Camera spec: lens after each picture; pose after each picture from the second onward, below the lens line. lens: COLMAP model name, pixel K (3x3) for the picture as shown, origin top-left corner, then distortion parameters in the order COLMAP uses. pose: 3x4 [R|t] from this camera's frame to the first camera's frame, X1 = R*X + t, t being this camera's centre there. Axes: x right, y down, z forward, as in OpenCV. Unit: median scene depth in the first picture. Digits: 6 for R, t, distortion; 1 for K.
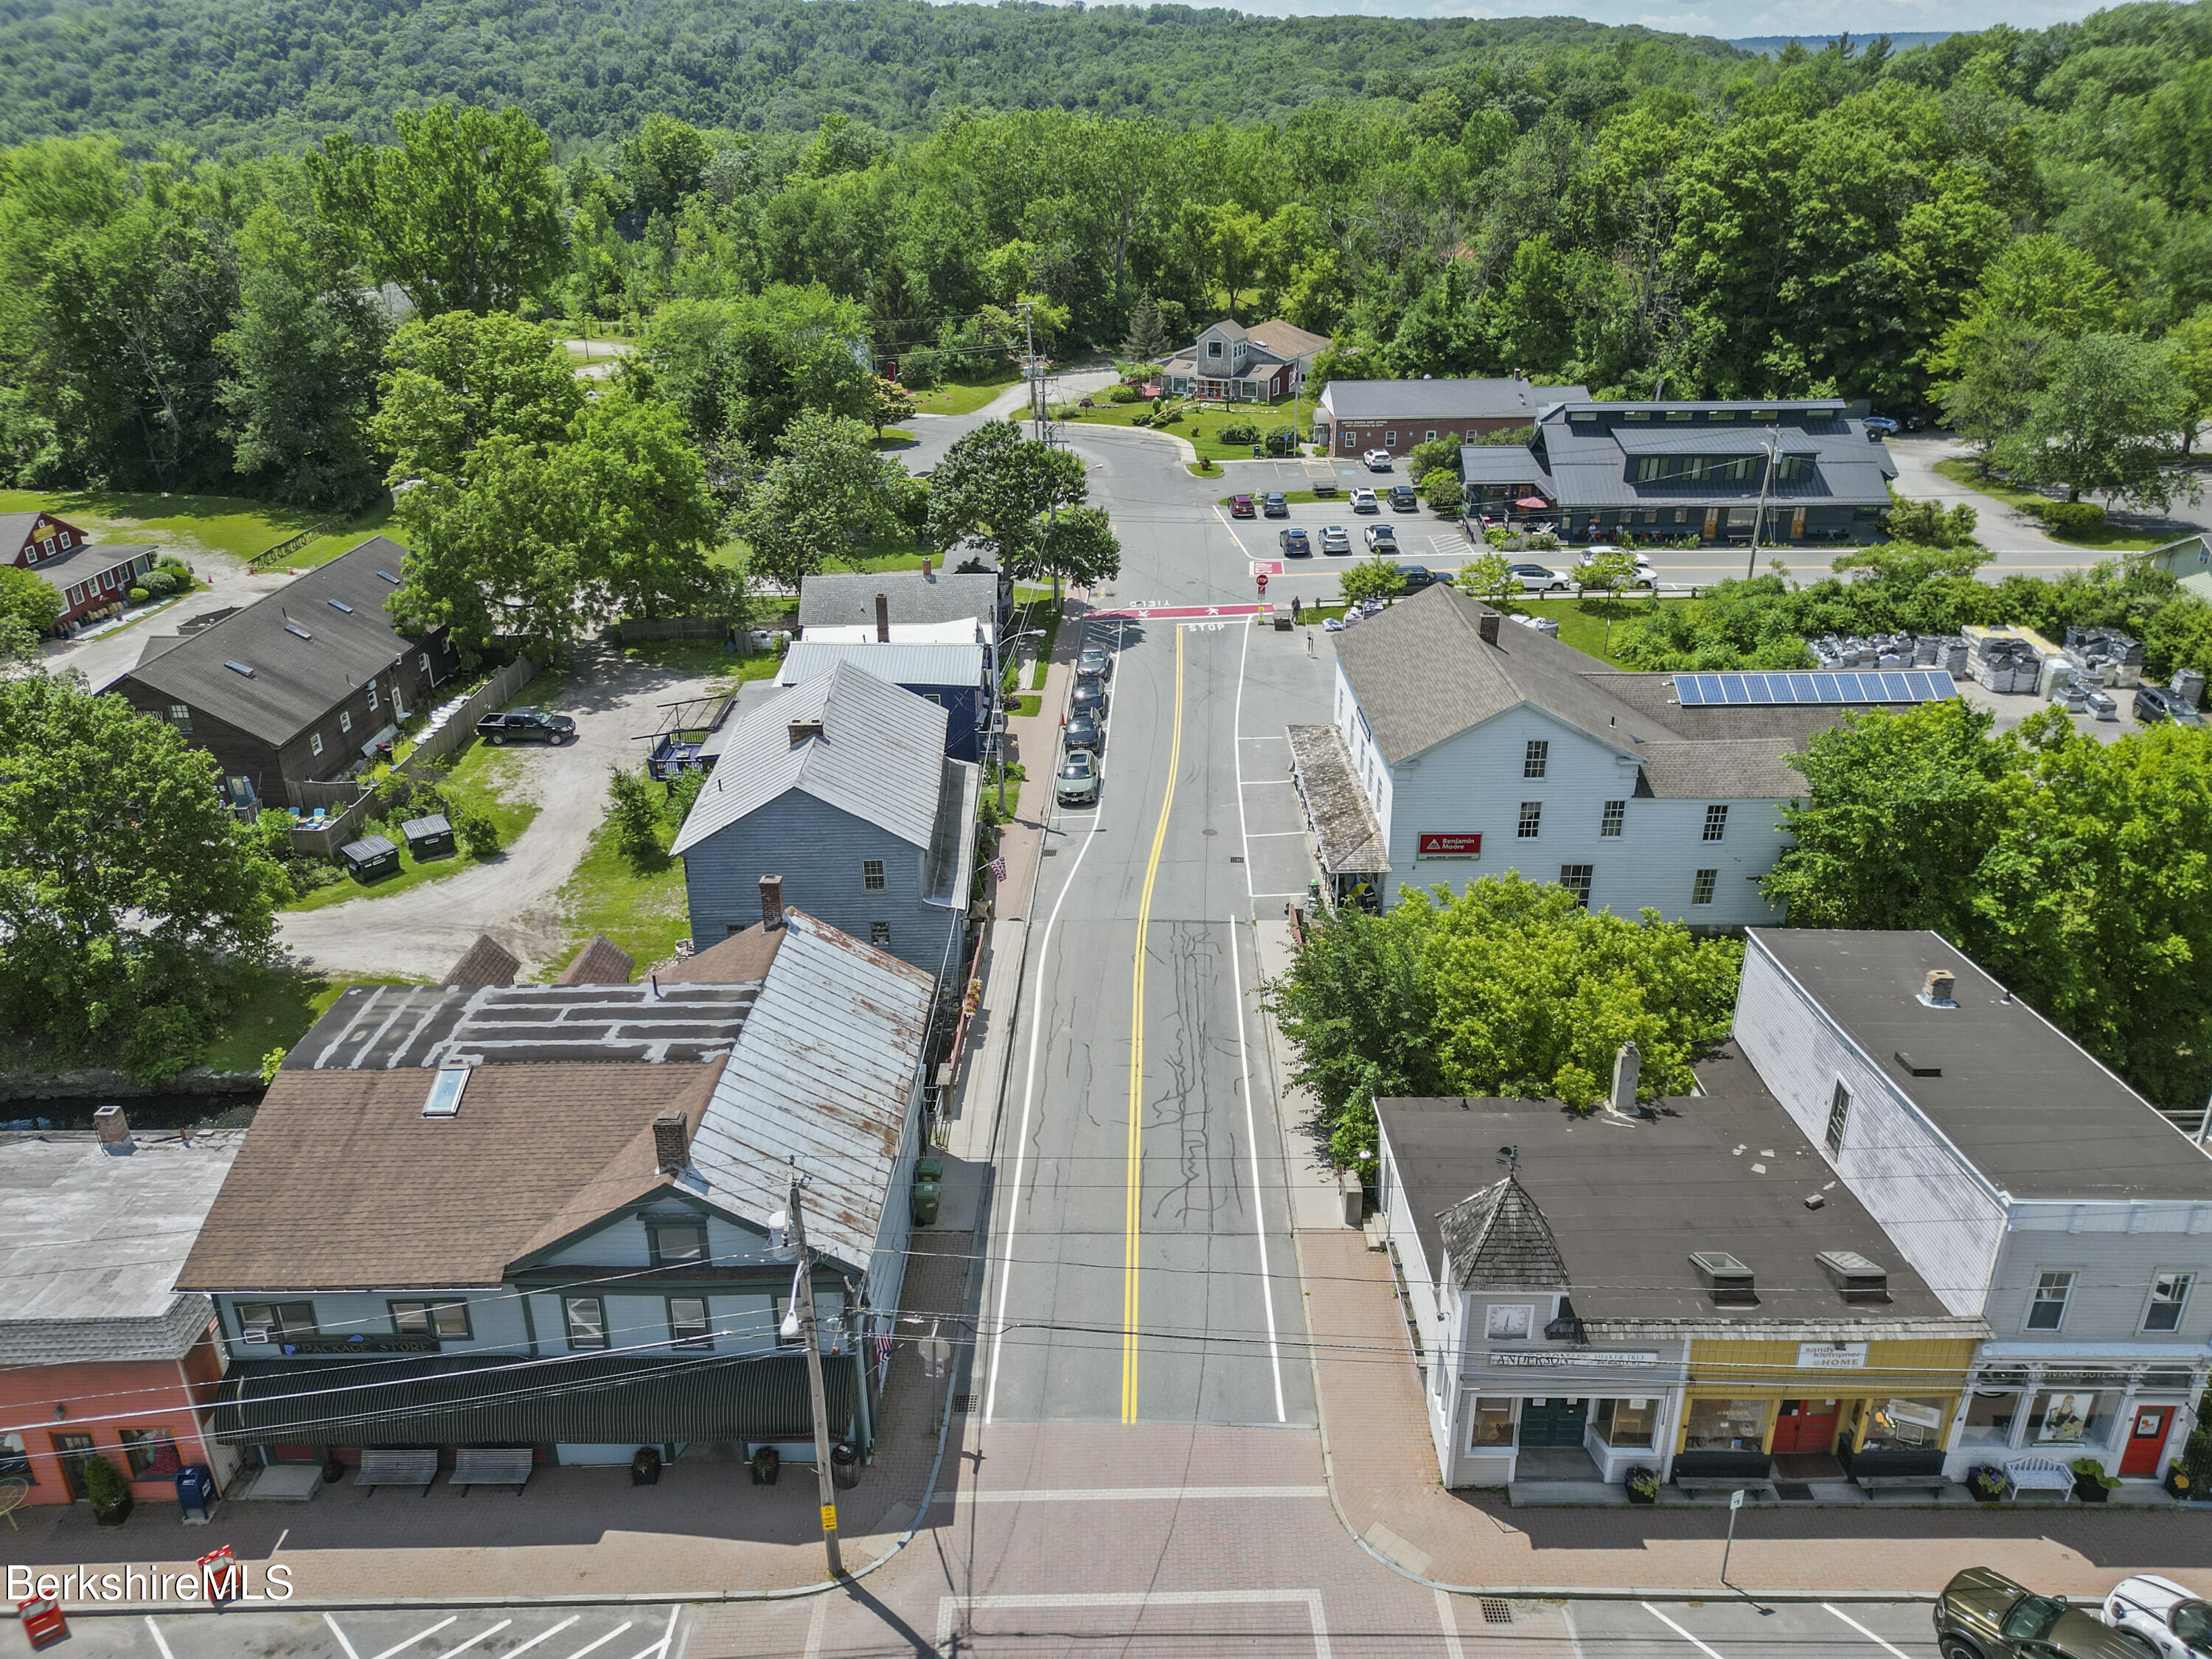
lens RADIAL K [[1553.8, 0, 1140.6], [0, 1553.8, 827.7], [0, 0, 1]] dist [0.095728, -0.100172]
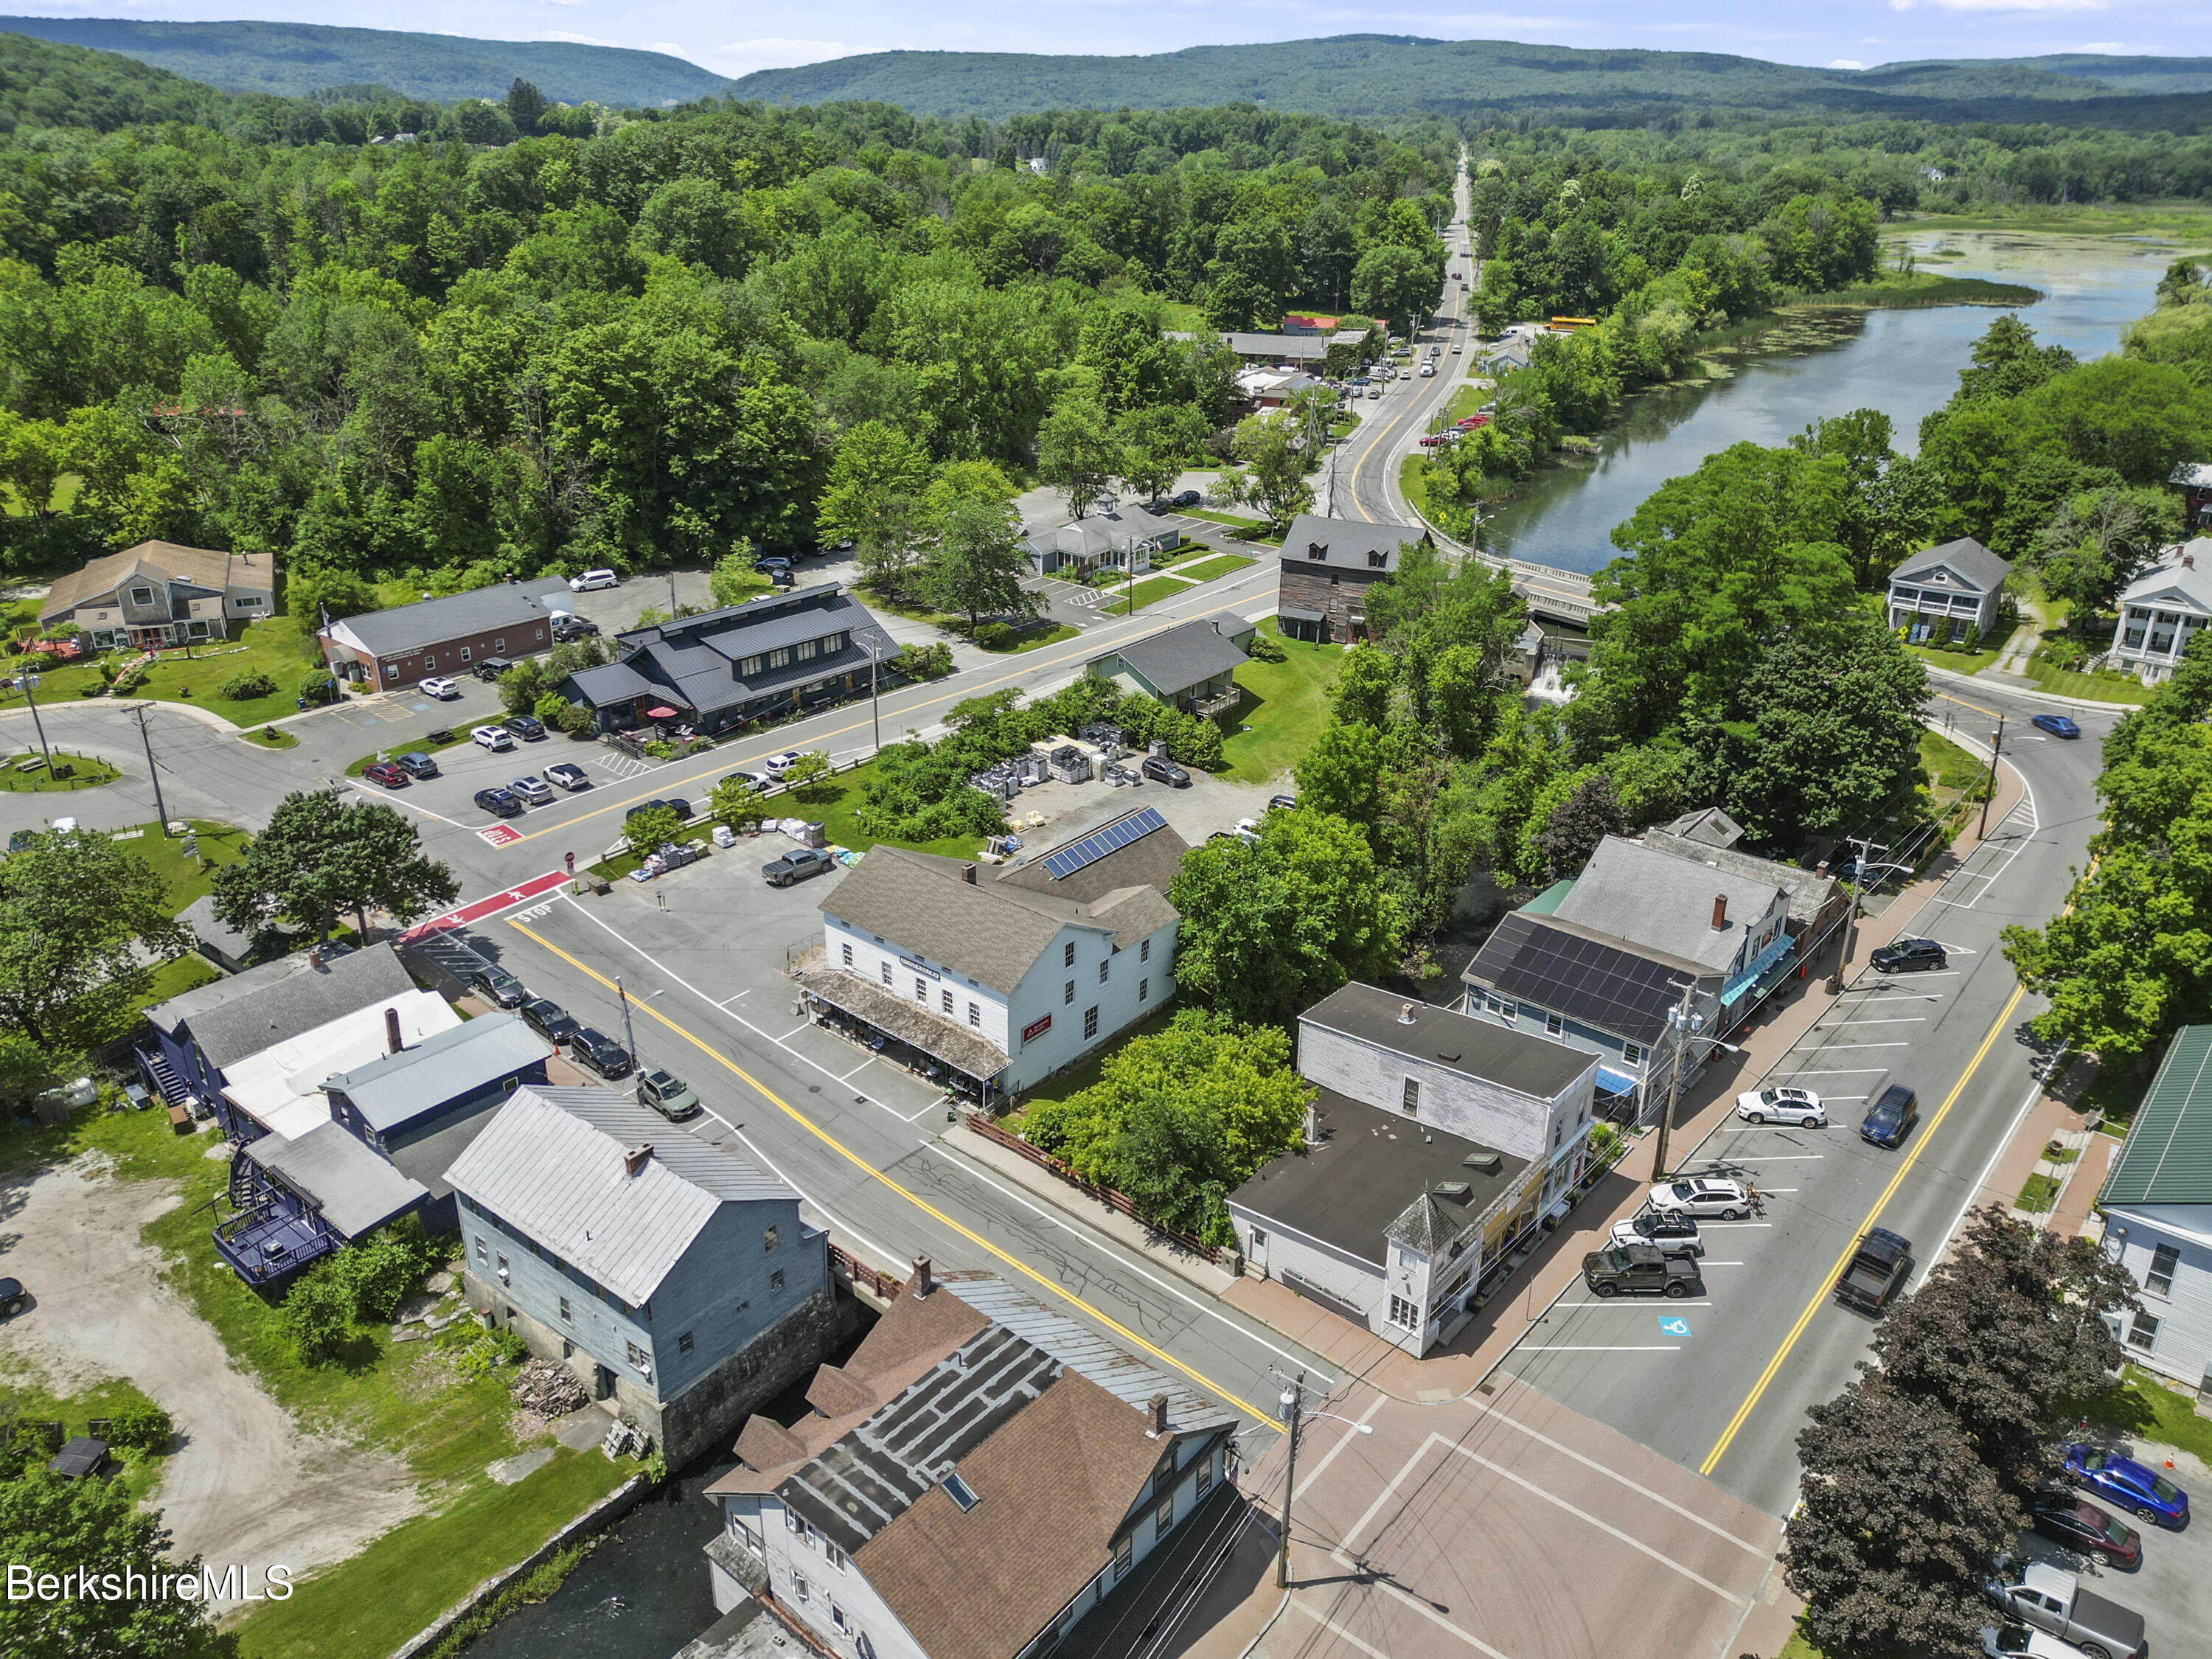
lens RADIAL K [[1553.8, 0, 1140.6], [0, 1553.8, 827.7], [0, 0, 1]] dist [0.095728, -0.100172]
pose [[0.641472, -0.298860, 0.706538, -0.463712], [0.294874, 0.946297, 0.132556, -0.215941], [-0.708211, 0.123309, 0.695149, -0.070947]]
